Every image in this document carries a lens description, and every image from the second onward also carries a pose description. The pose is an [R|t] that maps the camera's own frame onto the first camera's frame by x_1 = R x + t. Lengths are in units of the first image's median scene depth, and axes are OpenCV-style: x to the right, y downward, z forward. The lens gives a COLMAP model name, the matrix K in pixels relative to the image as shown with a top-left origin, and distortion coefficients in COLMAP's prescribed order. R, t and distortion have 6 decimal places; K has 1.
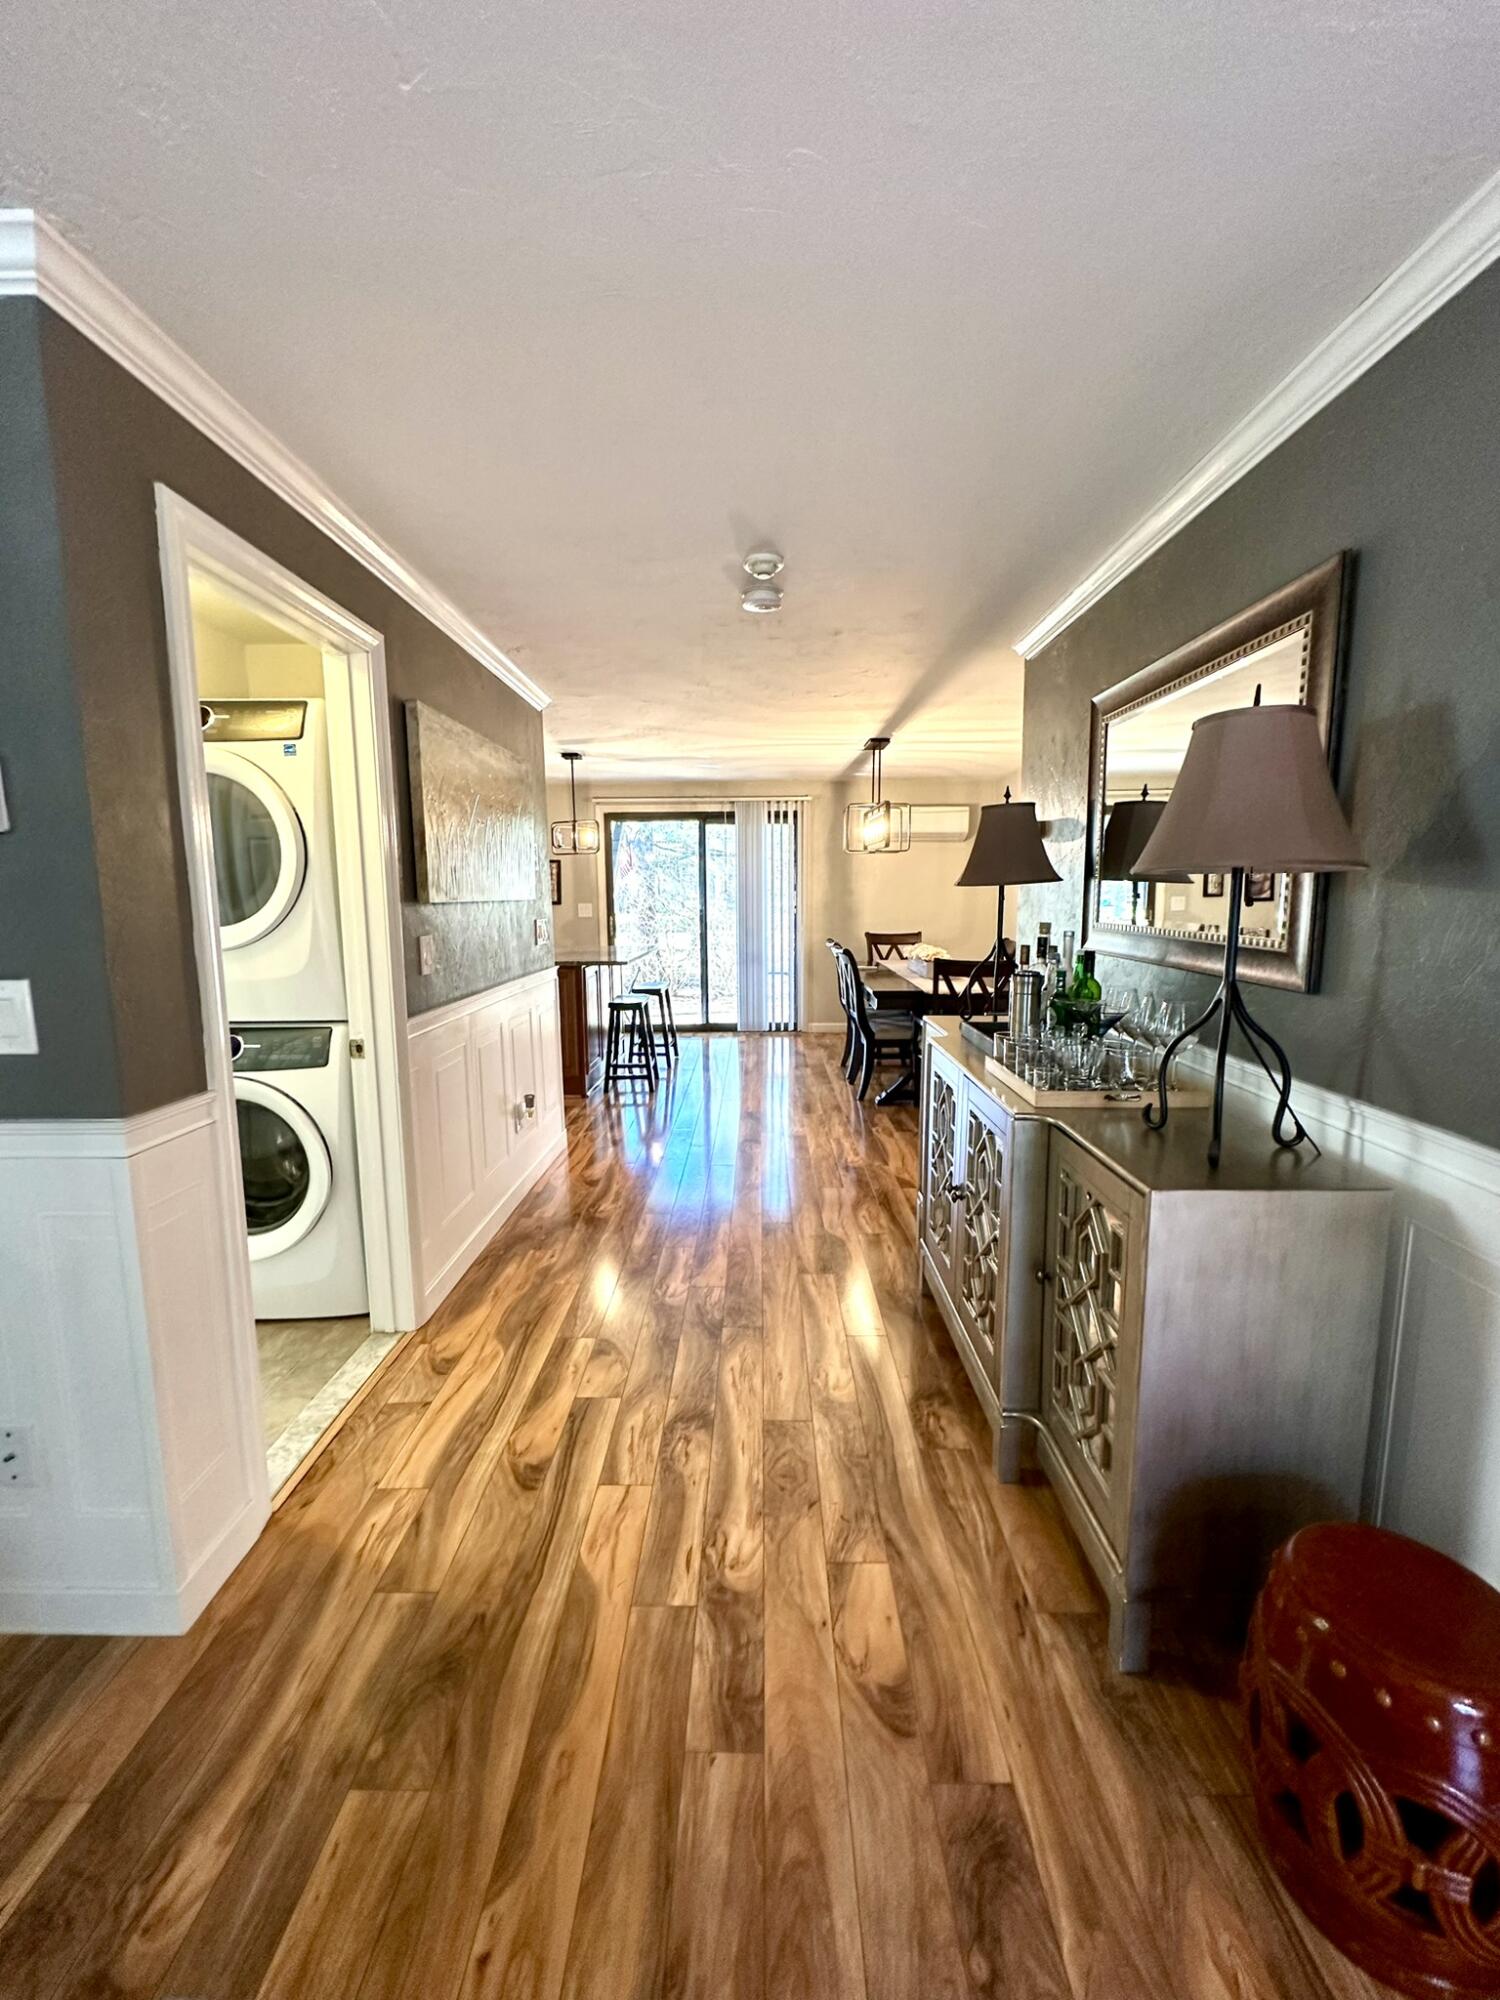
lens RADIAL K [[796.9, 0, 752.6], [0, 796.9, 999.4], [0, 0, 1]] dist [-0.001018, 0.000757]
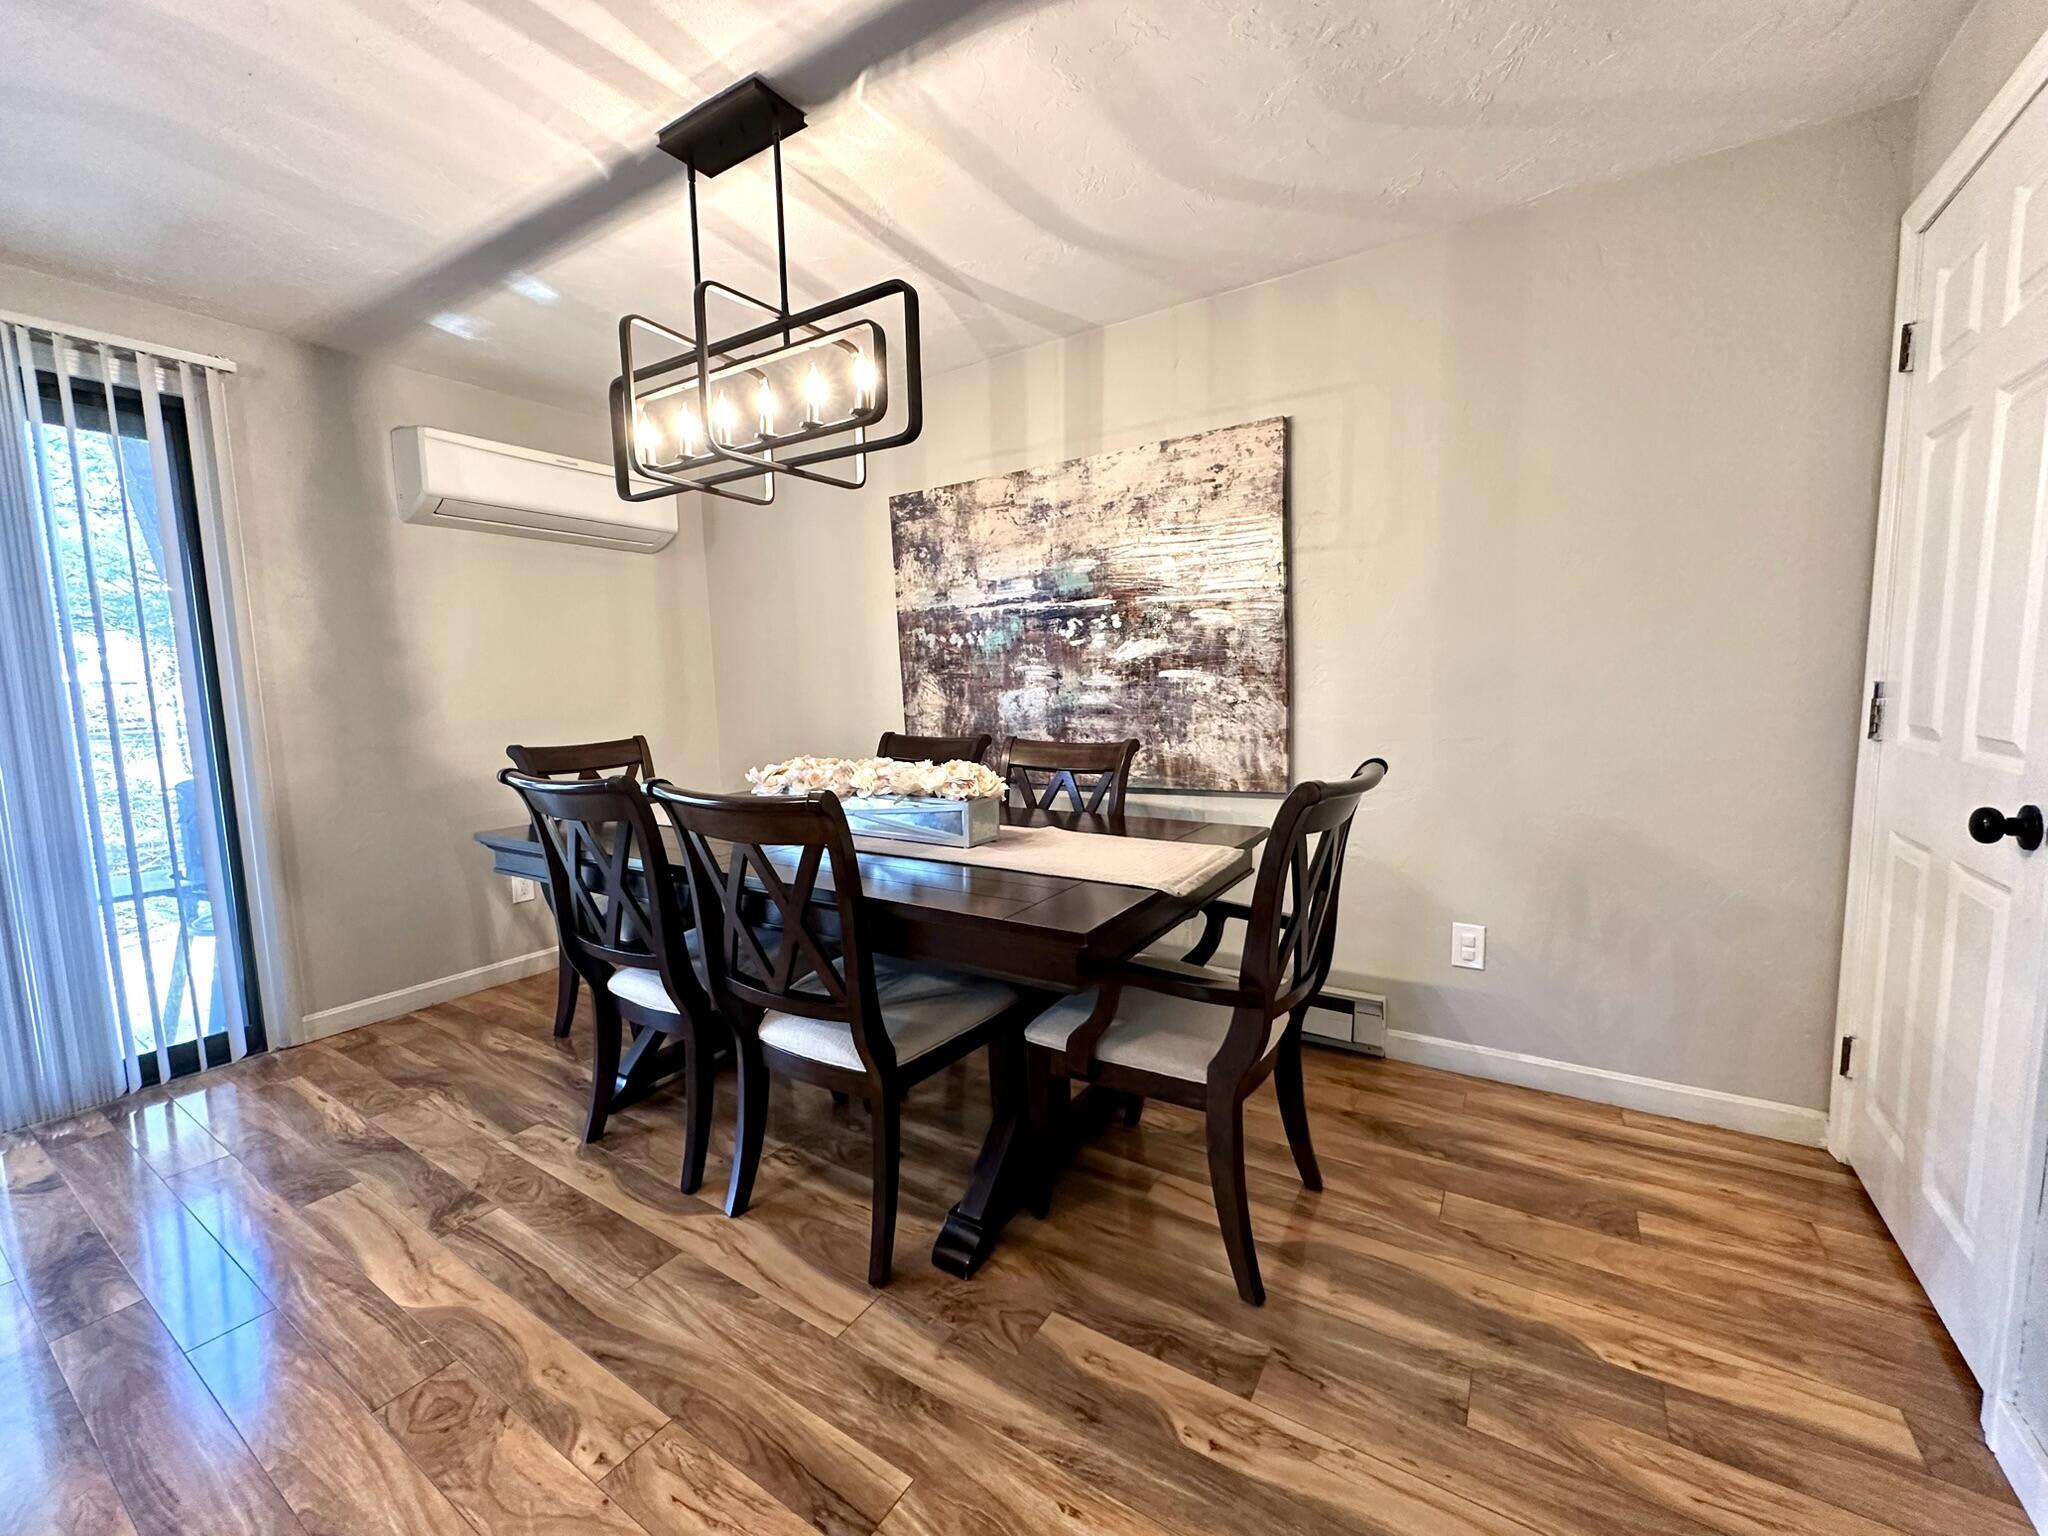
lens RADIAL K [[816.0, 0, 1023.8], [0, 816.0, 765.4], [0, 0, 1]] dist [-0.001018, 0.000757]
pose [[0.536538, -0.098617, 0.838094, -0.088566], [0.137992, 0.990033, 0.028154, -0.080823], [-0.832517, 0.100544, 0.544799, 0.902211]]
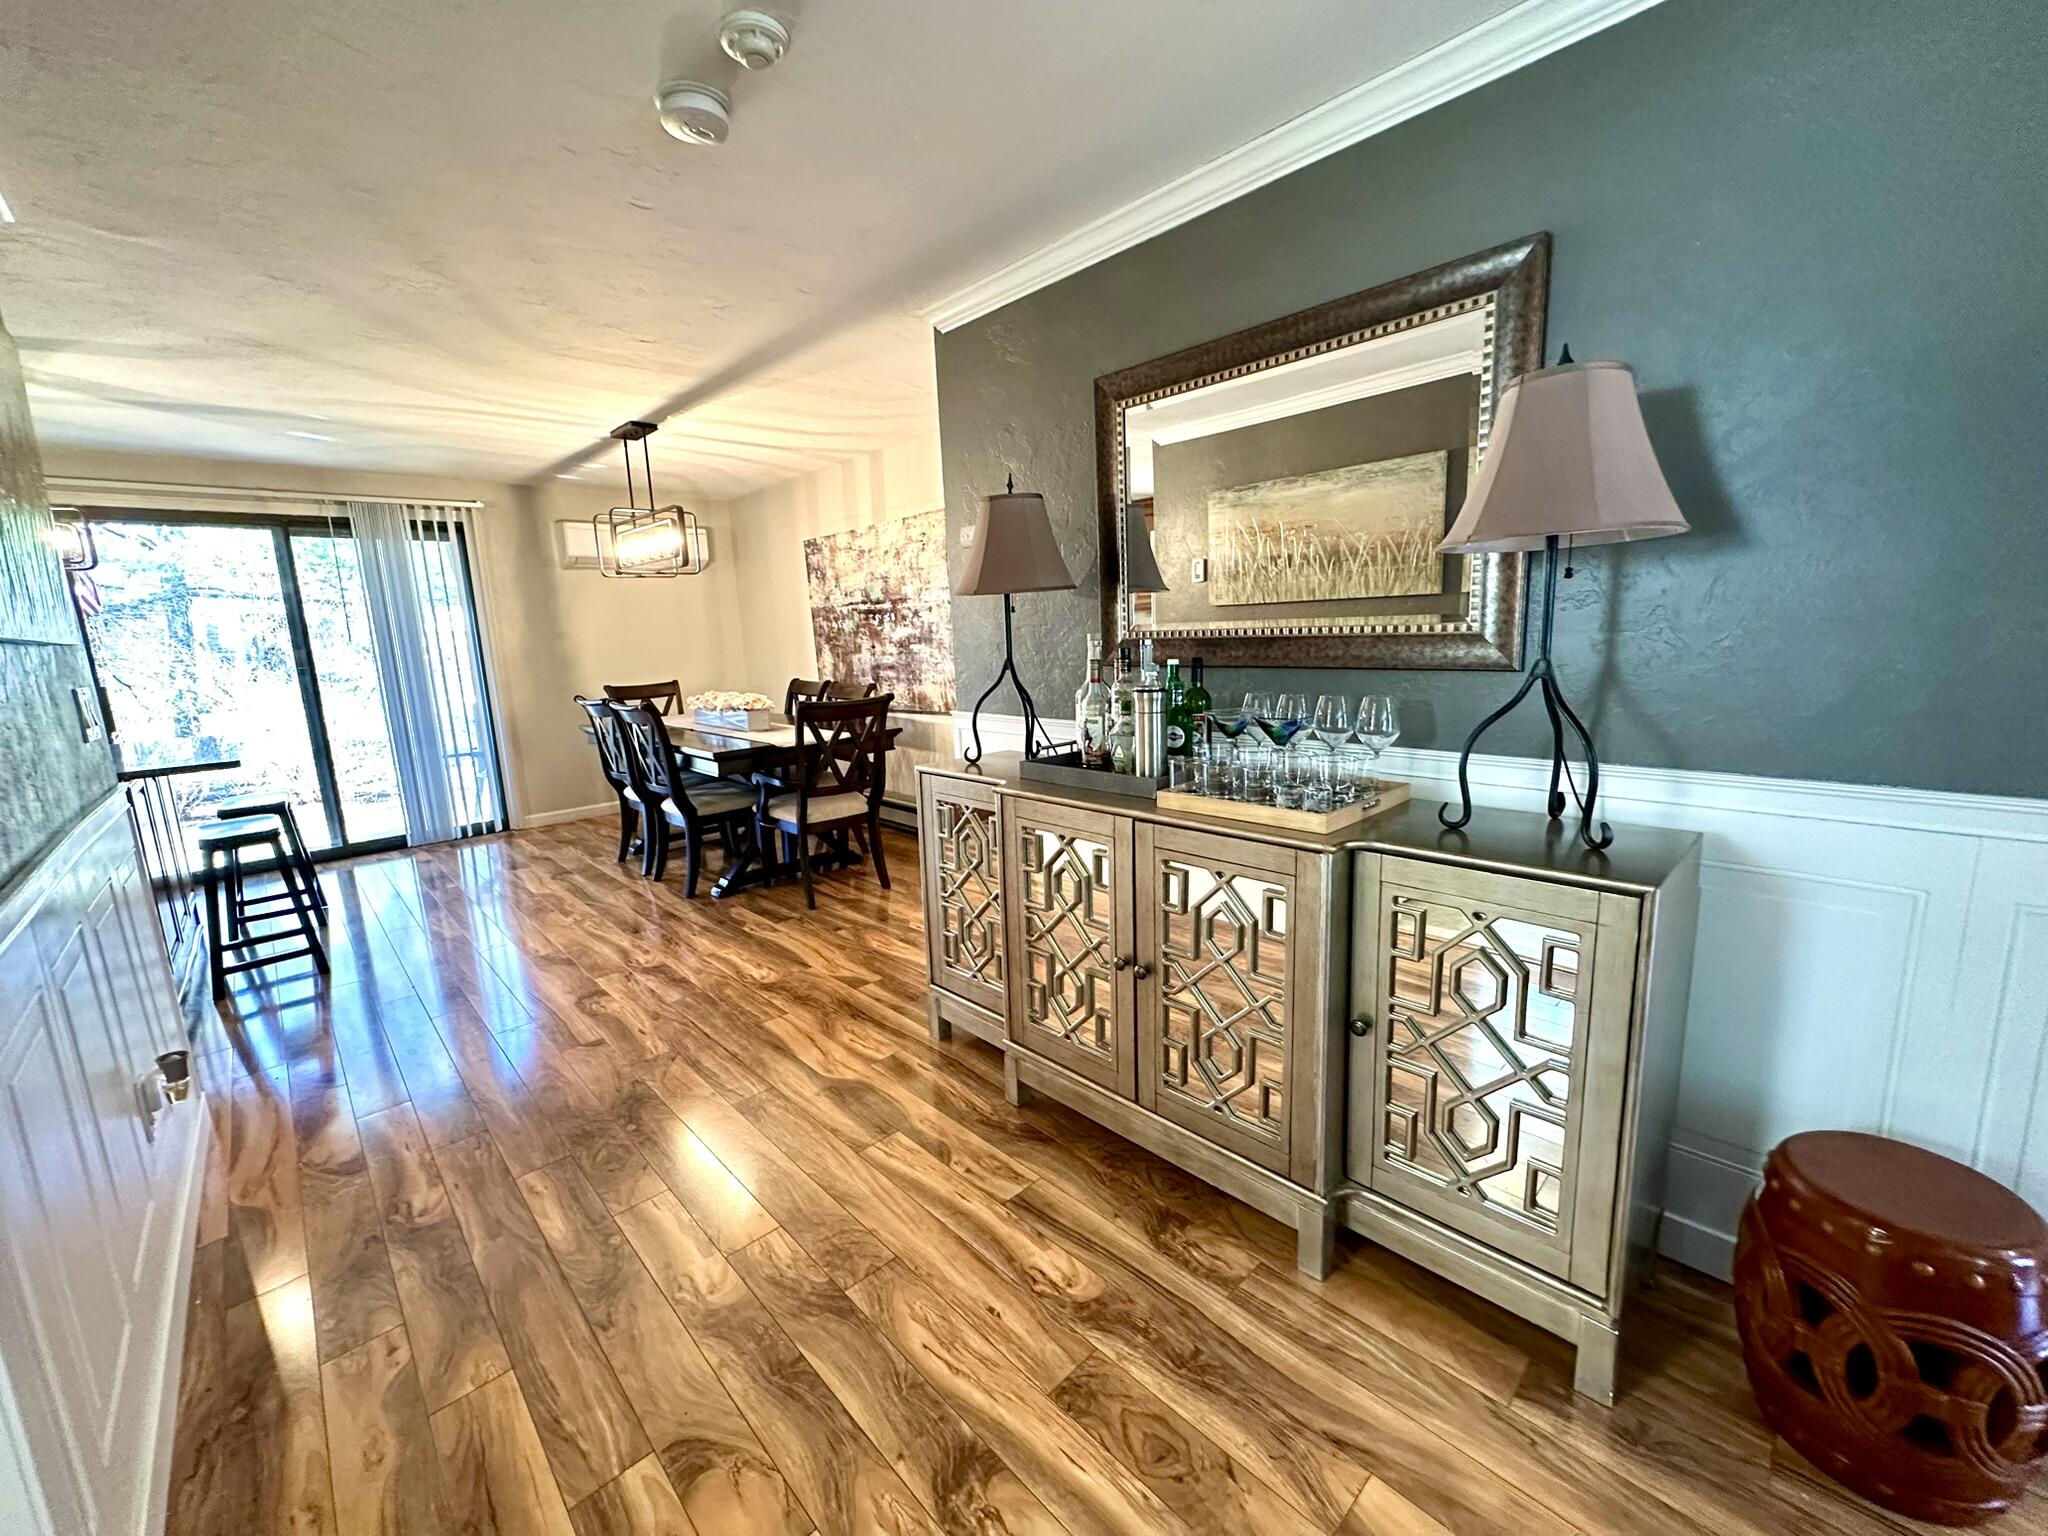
lens RADIAL K [[816.0, 0, 1028.9], [0, 816.0, 764.6], [0, 0, 1]] dist [-0.001018, 0.000757]
pose [[0.719116, -0.143036, 0.680010, -0.173632], [0.130839, 0.988954, 0.069657, -0.015123], [-0.682461, 0.038880, 0.729887, 0.229514]]
